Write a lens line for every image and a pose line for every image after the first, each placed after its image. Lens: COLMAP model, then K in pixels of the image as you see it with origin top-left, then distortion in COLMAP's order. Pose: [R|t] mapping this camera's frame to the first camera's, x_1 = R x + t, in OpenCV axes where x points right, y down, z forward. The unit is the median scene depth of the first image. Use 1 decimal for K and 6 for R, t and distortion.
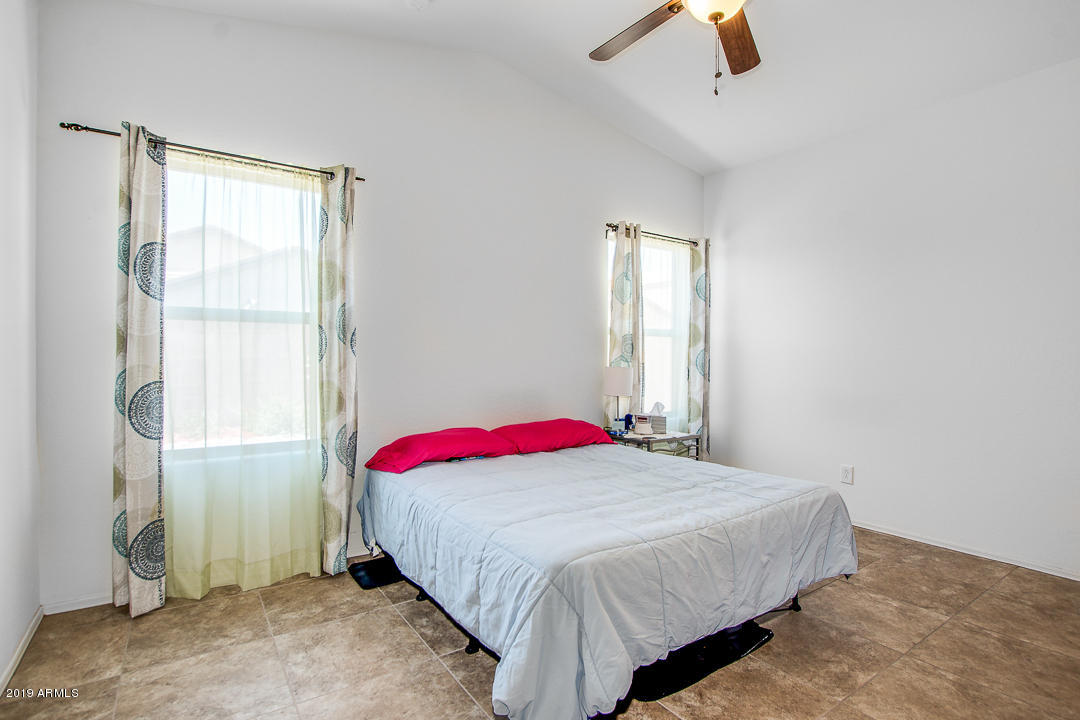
lens RADIAL K [[514.3, 0, 538.8], [0, 514.3, 353.6], [0, 0, 1]] dist [-0.013088, 0.000302]
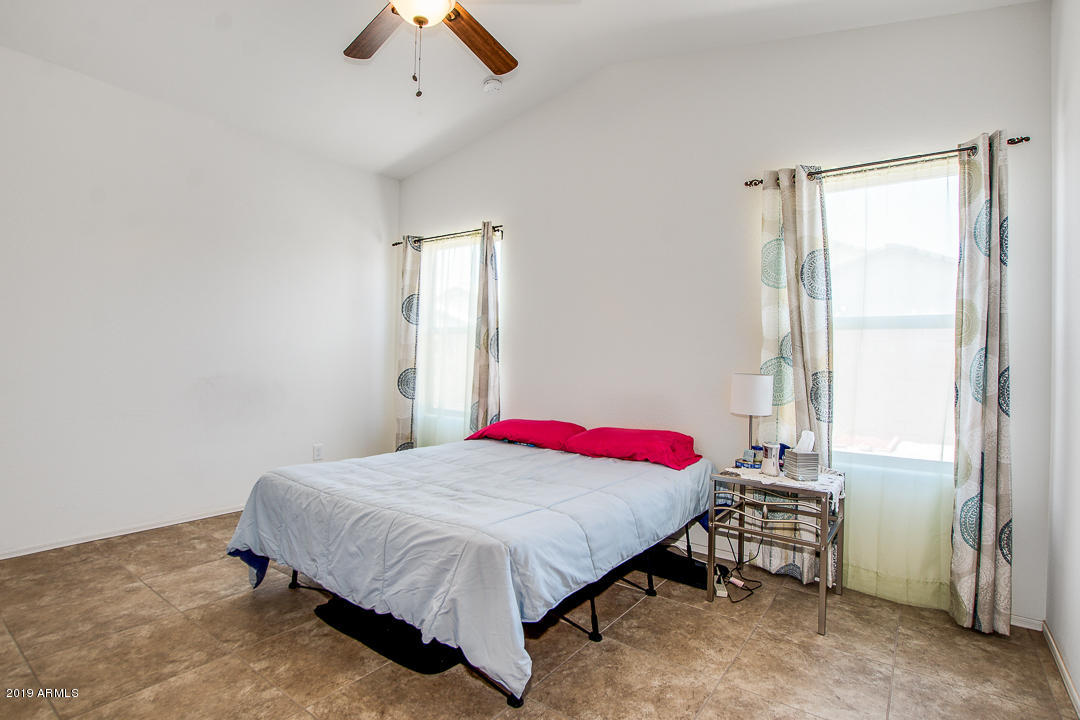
lens RADIAL K [[514.3, 0, 538.8], [0, 514.3, 353.6], [0, 0, 1]] dist [-0.013088, 0.000302]
pose [[0.361197, -0.006605, -0.932466, 0.821730], [-0.017031, 0.999761, -0.013679, 0.013066], [0.932334, 0.020822, 0.360999, 0.524328]]
